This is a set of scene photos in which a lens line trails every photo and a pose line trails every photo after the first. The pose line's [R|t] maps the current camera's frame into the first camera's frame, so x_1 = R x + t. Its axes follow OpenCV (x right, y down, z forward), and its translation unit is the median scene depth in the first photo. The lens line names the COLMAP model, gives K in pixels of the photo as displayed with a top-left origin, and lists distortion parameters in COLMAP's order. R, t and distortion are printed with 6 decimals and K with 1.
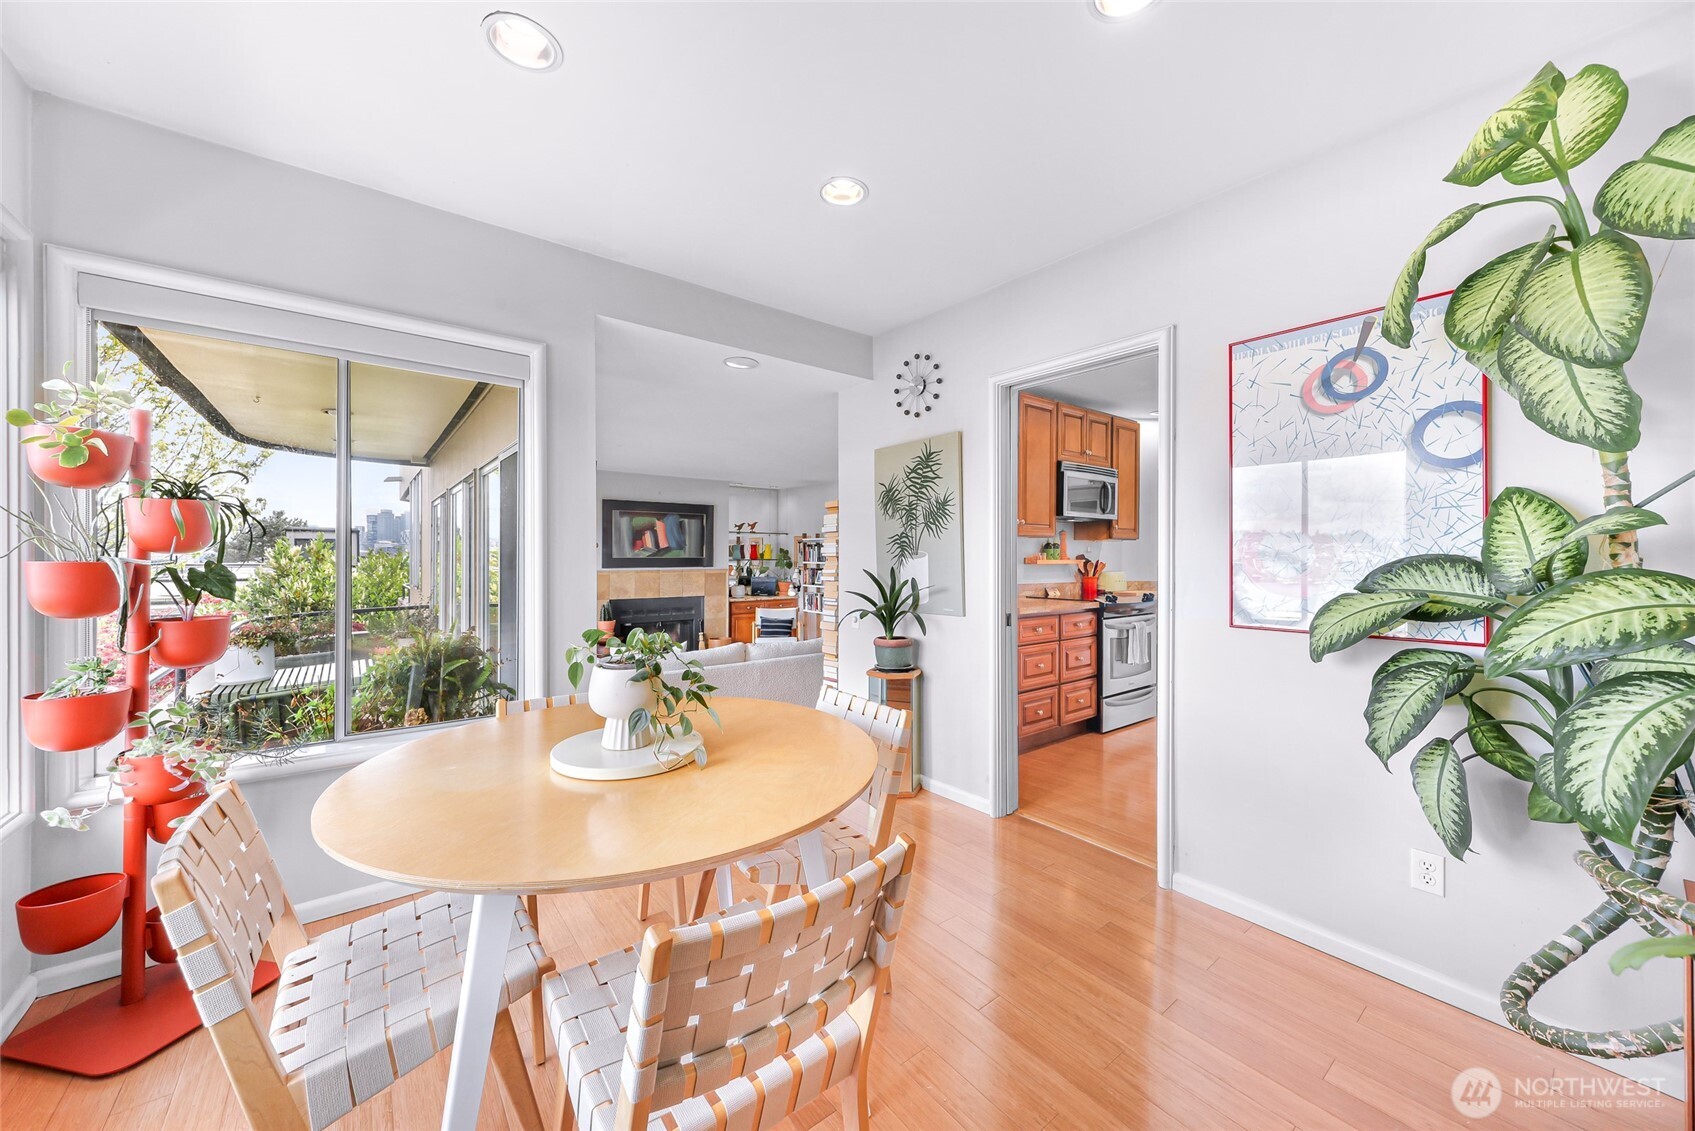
lens RADIAL K [[630.2, 0, 861.8], [0, 630.2, 560.3], [0, 0, 1]] dist [-0.000479, 0.000006]
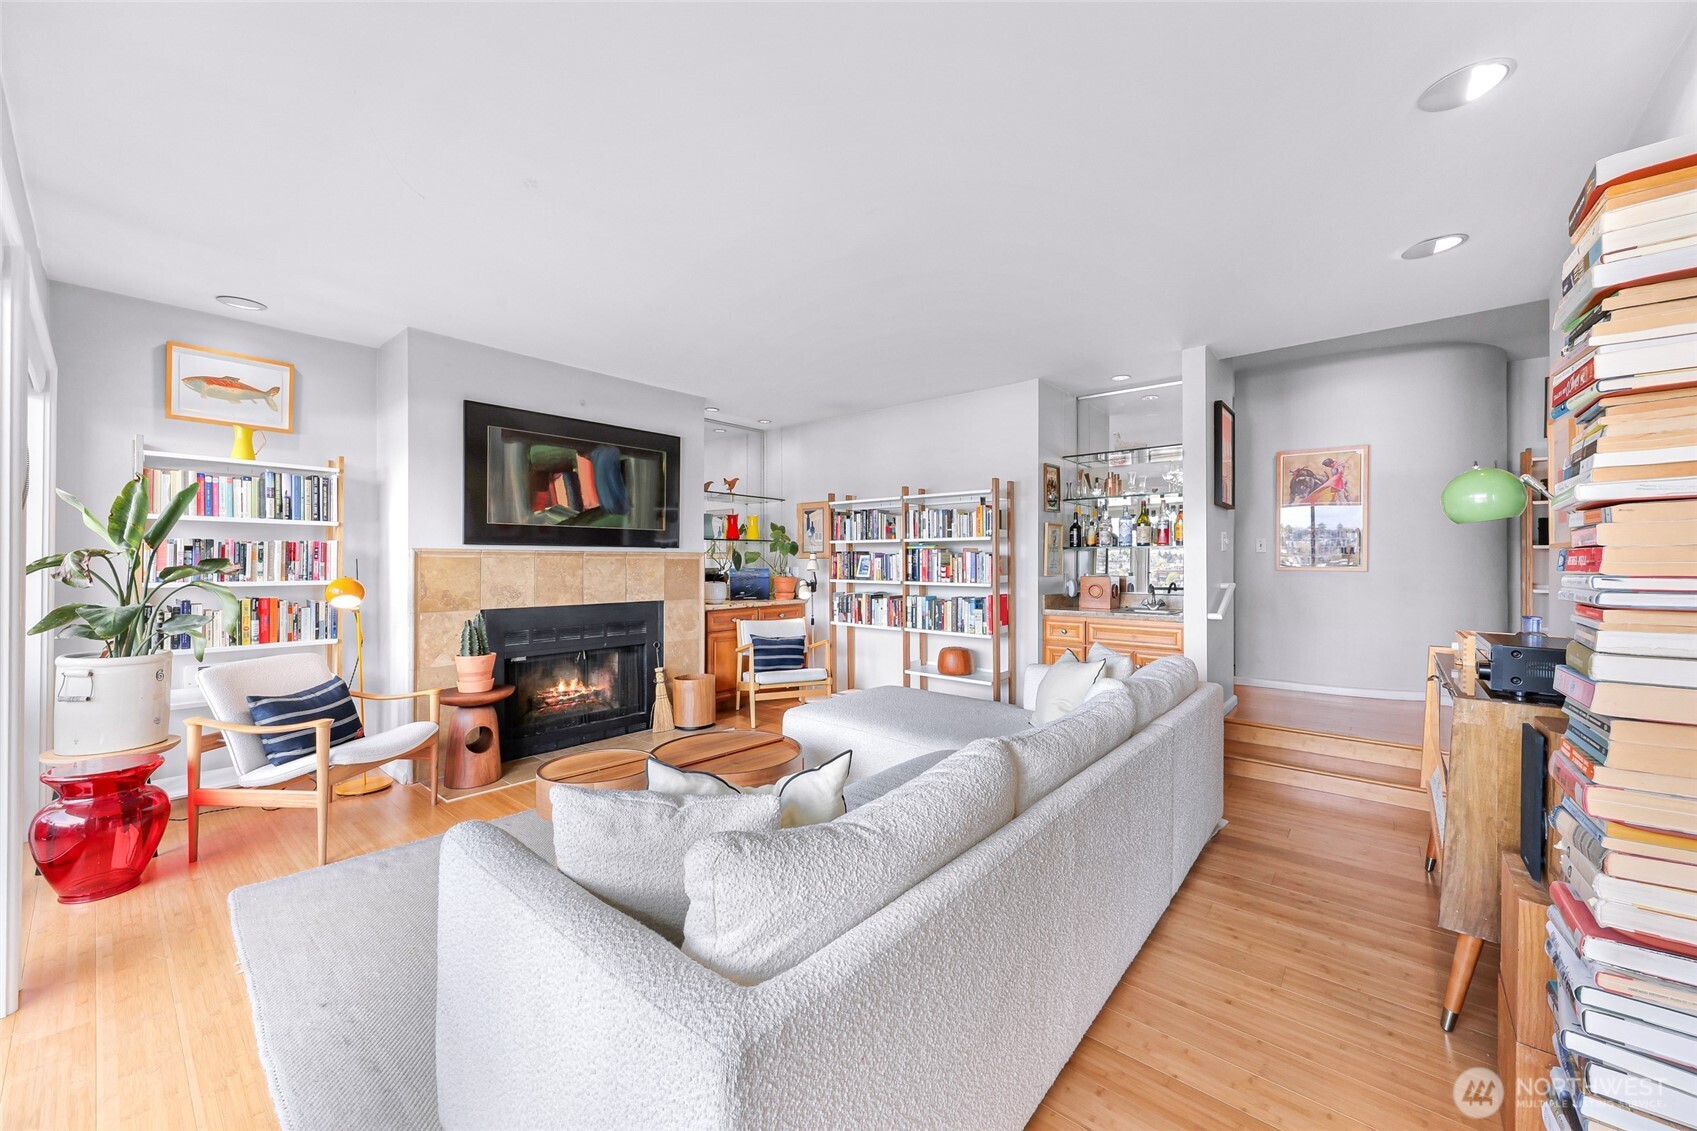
lens RADIAL K [[630.9, 0, 850.7], [0, 630.9, 565.6], [0, 0, 1]] dist [-0.000479, 0.000006]
pose [[0.979603, 0.001696, 0.200937, -0.195751], [-0.001932, 0.999998, 0.000976, 0.024672], [-0.200935, -0.001344, 0.979604, 0.418261]]
